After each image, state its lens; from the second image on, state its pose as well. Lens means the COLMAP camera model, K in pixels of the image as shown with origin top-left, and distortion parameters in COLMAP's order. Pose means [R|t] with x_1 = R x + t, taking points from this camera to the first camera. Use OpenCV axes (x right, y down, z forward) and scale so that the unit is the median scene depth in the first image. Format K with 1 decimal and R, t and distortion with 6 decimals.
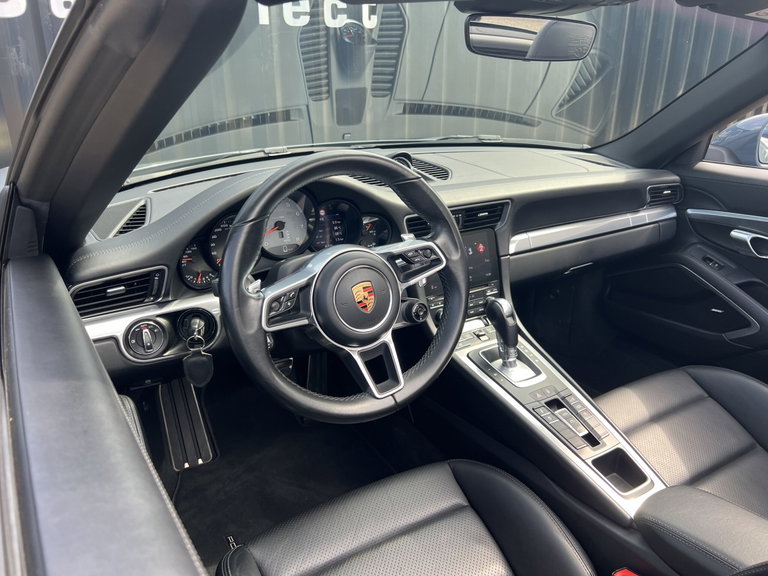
lens RADIAL K [[589.0, 0, 385.7], [0, 589.0, 290.2], [0, 0, 1]] dist [0.034636, -0.047550]
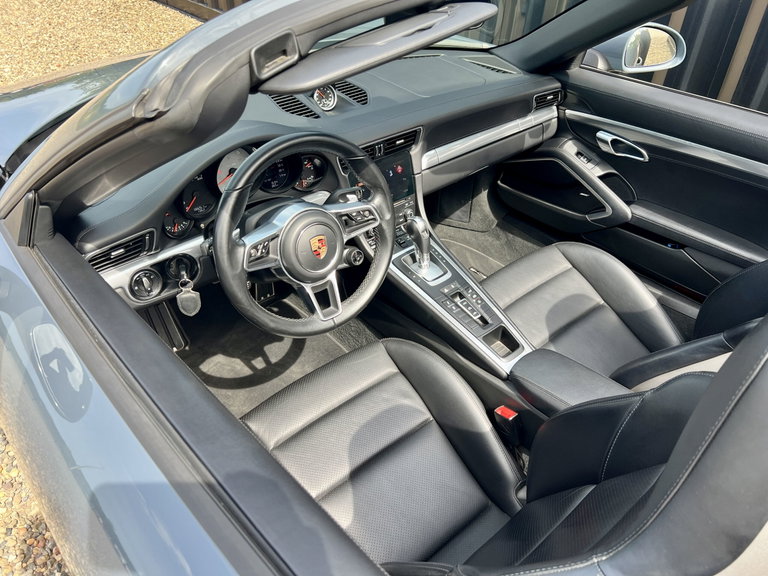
lens RADIAL K [[594.7, 0, 382.2], [0, 594.7, 279.9], [0, 0, 1]] dist [0.007845, -0.005129]
pose [[0.986581, -0.074655, 0.145207, -0.080516], [0.030729, 0.958351, 0.283936, -0.244044], [-0.160357, -0.275663, 0.947785, -0.253571]]
